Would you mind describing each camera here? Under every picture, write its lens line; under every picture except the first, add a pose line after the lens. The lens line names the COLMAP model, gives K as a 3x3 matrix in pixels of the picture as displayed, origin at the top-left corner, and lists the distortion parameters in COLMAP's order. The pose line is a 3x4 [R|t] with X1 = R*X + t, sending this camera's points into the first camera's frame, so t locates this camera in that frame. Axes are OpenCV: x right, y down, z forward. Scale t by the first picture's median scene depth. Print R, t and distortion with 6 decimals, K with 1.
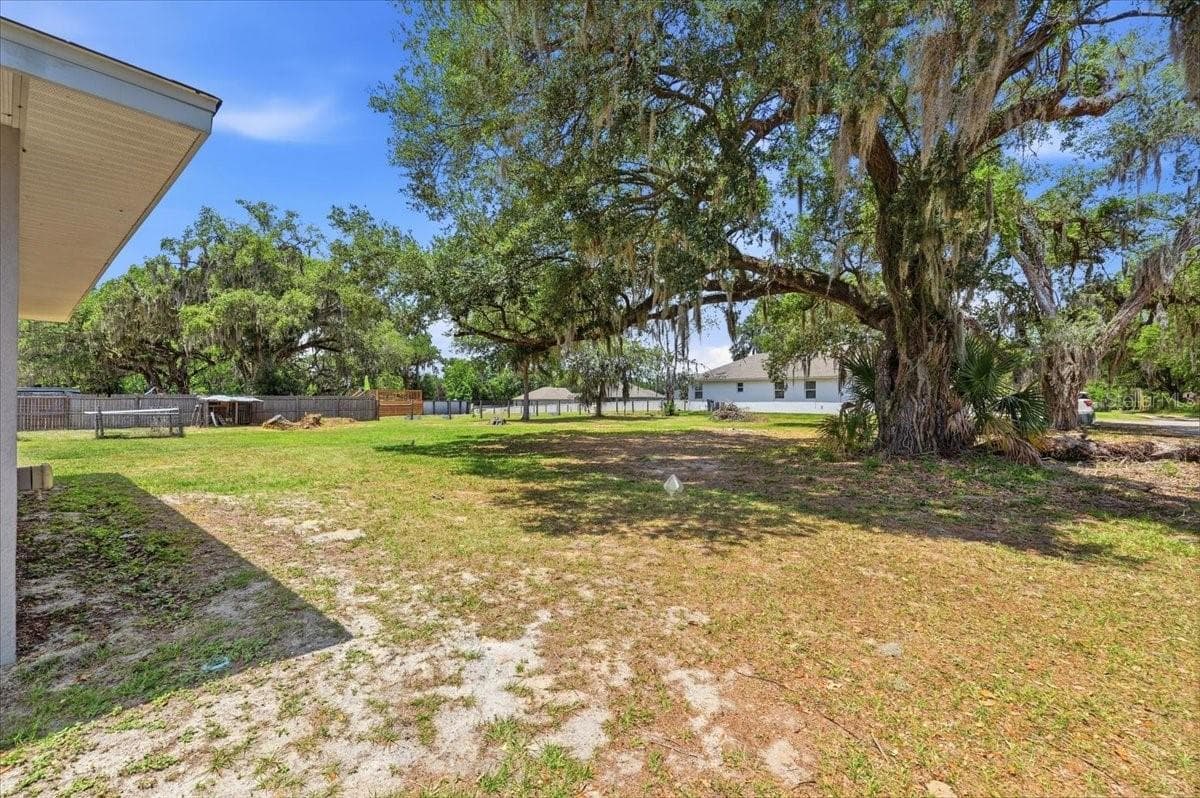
lens RADIAL K [[495.1, 0, 600.0], [0, 495.1, 399.0], [0, 0, 1]] dist [-0.000830, -0.000108]
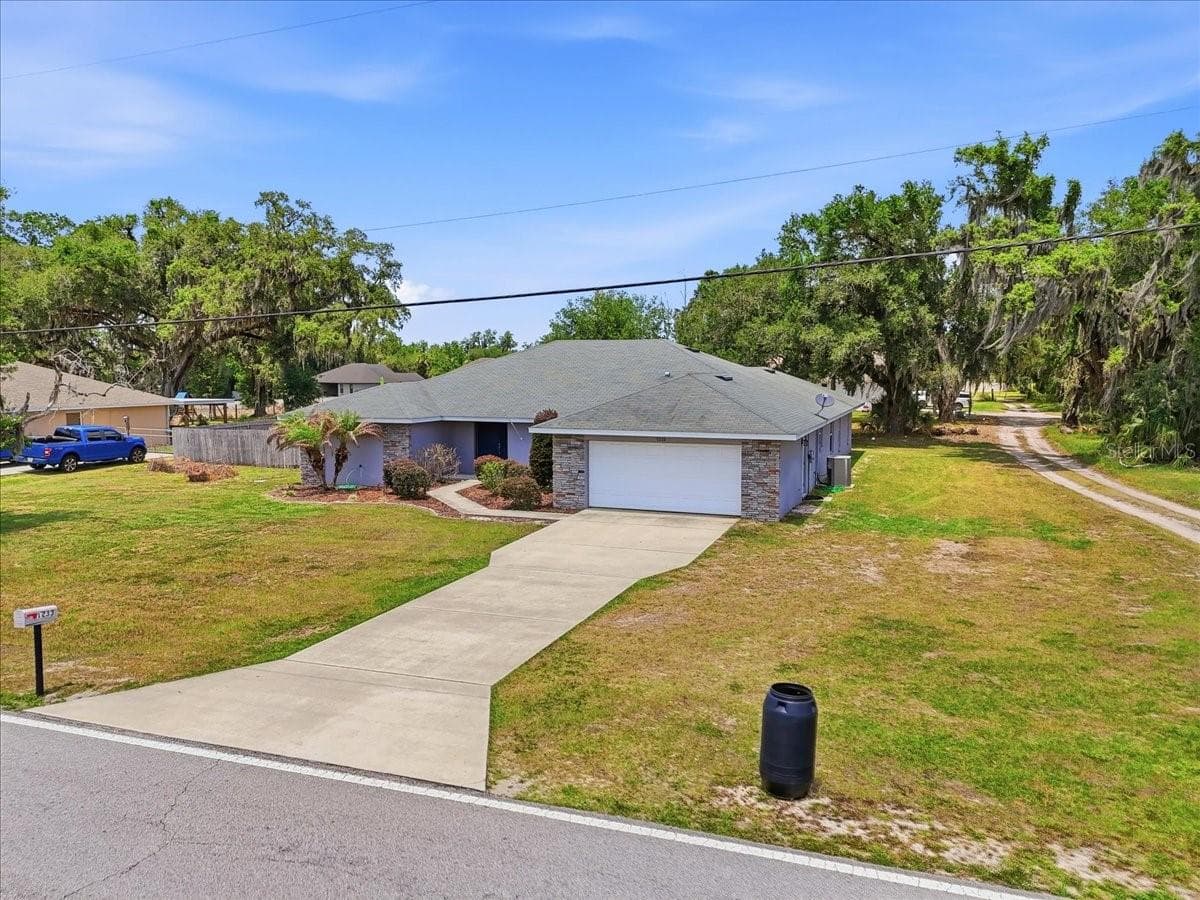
lens RADIAL K [[883.5, 0, 604.7], [0, 883.5, 452.6], [0, 0, 1]] dist [0.083253, -0.088202]
pose [[0.940546, -0.038539, 0.337473, -1.526128], [0.005754, 0.995208, 0.097615, -0.170361], [-0.339618, -0.089869, 0.936260, -1.853761]]
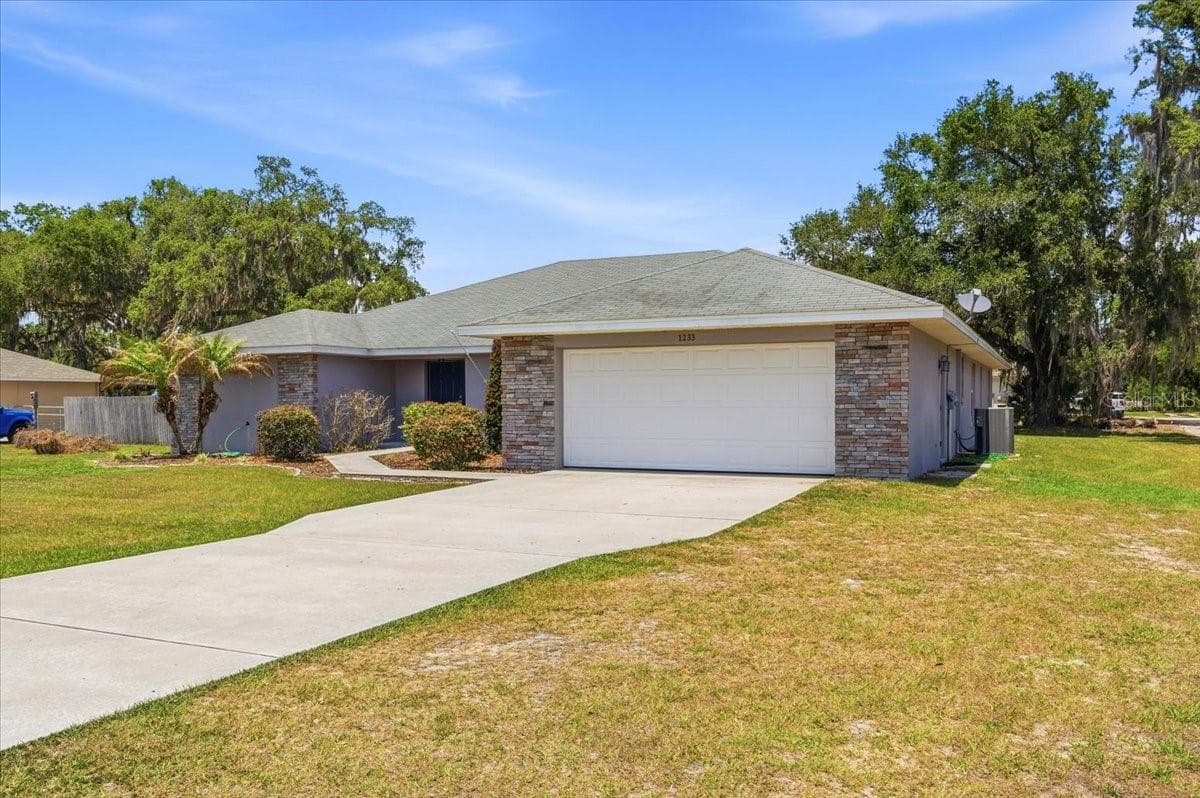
lens RADIAL K [[945.0, 0, 600.5], [0, 945.0, 441.9], [0, 0, 1]] dist [-0.008317, 0.004592]
pose [[0.966905, -0.018855, 0.254439, -1.267516], [0.008163, 0.999041, 0.043014, -0.008352], [-0.255007, -0.039513, 0.966132, -1.379697]]
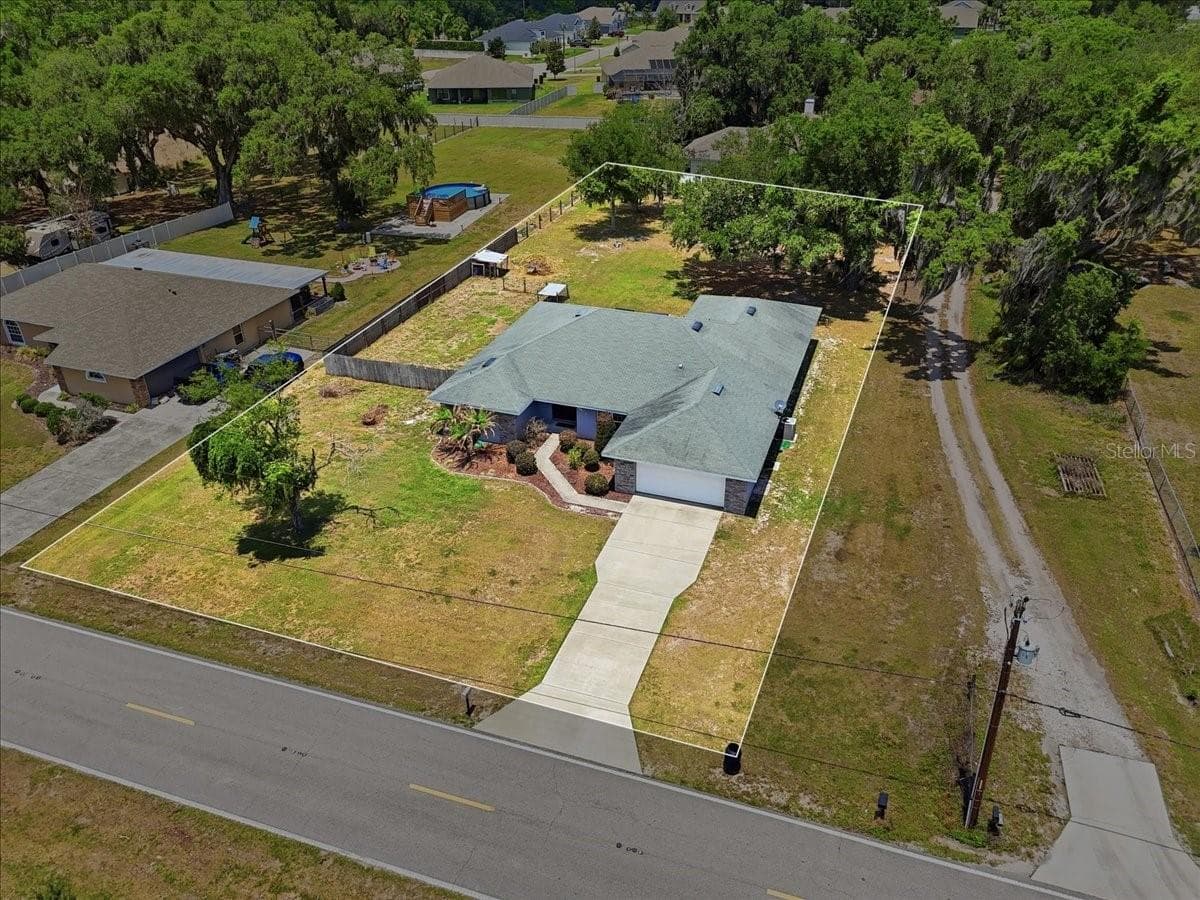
lens RADIAL K [[883.5, 0, 604.7], [0, 883.5, 452.6], [0, 0, 1]] dist [0.083253, -0.088202]
pose [[0.933344, -0.191665, 0.303534, -1.865402], [0.016034, 0.866954, 0.498130, -1.227036], [-0.358624, -0.460060, 0.812240, -2.407270]]
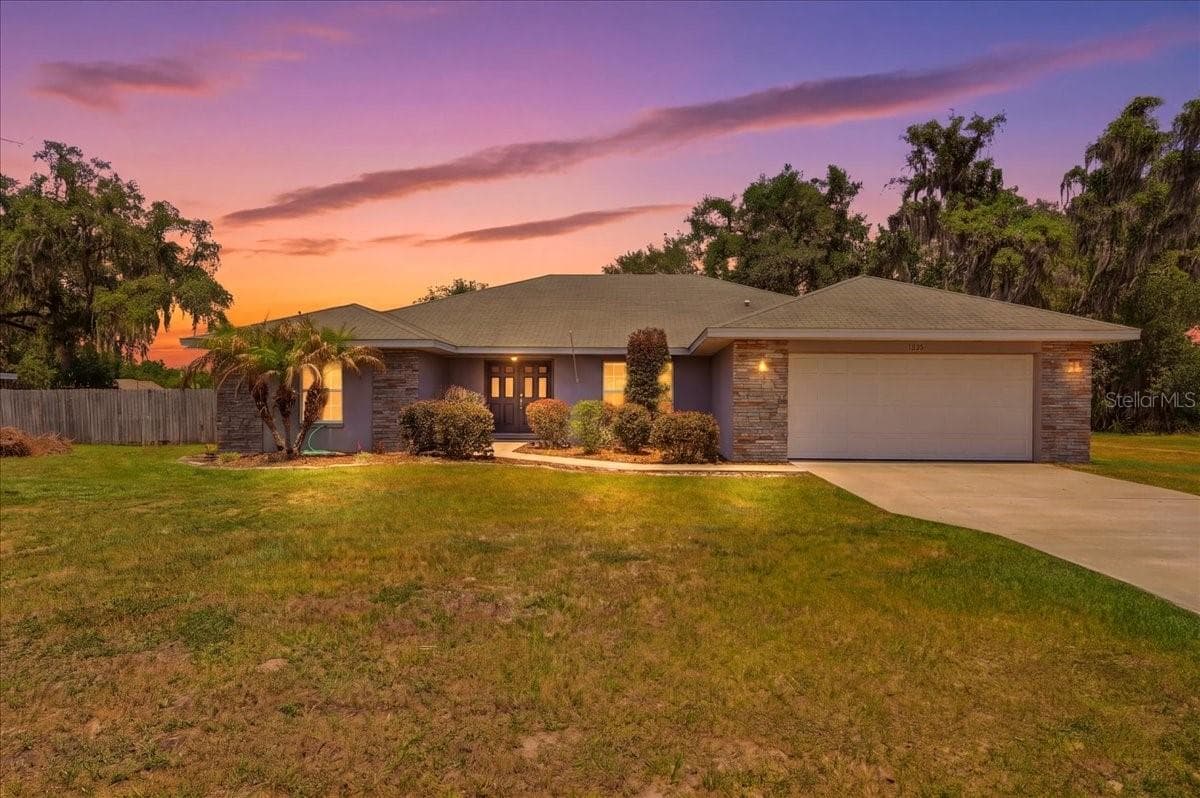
lens RADIAL K [[766.1, 0, 611.8], [0, 766.1, 421.9], [0, 0, 1]] dist [-0.003173, -0.000526]
pose [[0.783077, -0.014852, 0.621747, -1.695057], [-0.002033, 0.999648, 0.026439, -0.006260], [-0.621921, -0.021968, 0.782772, -1.041678]]
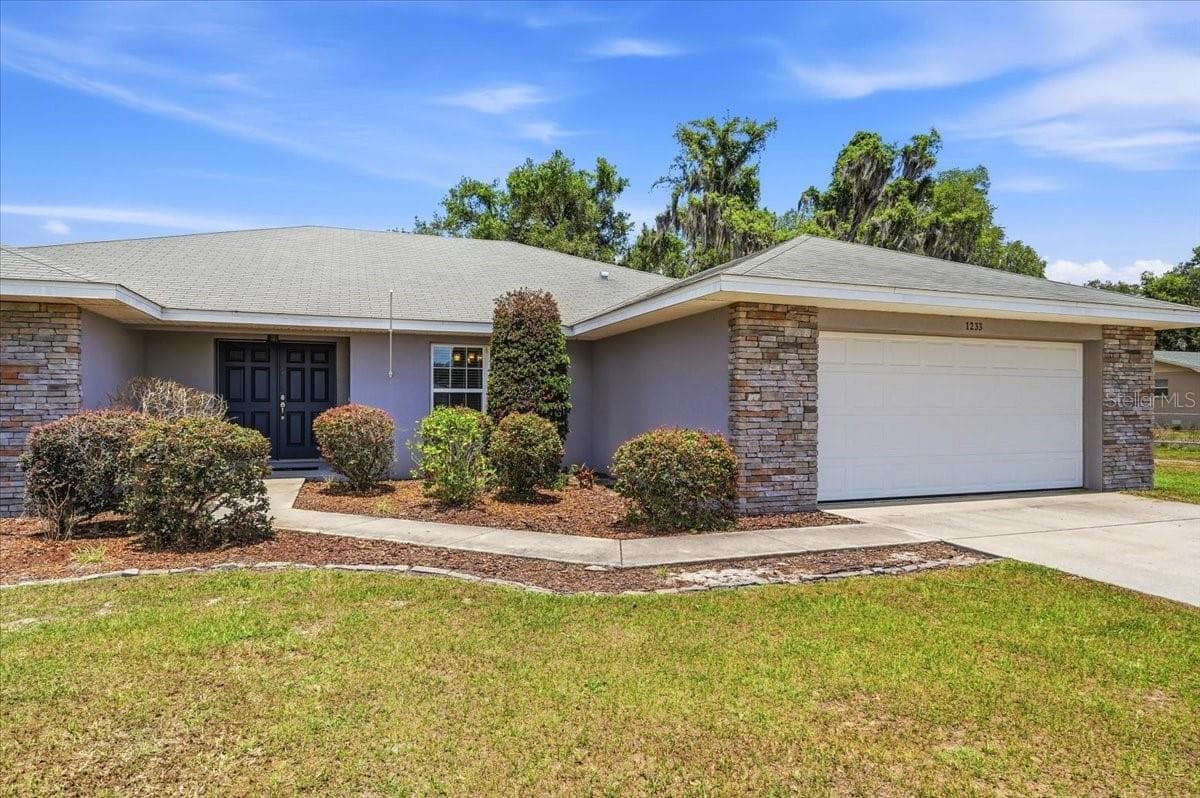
lens RADIAL K [[696.8, 0, 601.1], [0, 696.8, 415.4], [0, 0, 1]] dist [-0.006110, -0.000908]
pose [[0.490426, -0.016947, 0.871318, -1.513184], [0.001150, 0.999823, 0.018799, -0.011121], [-0.871482, -0.008217, 0.490358, -0.652085]]
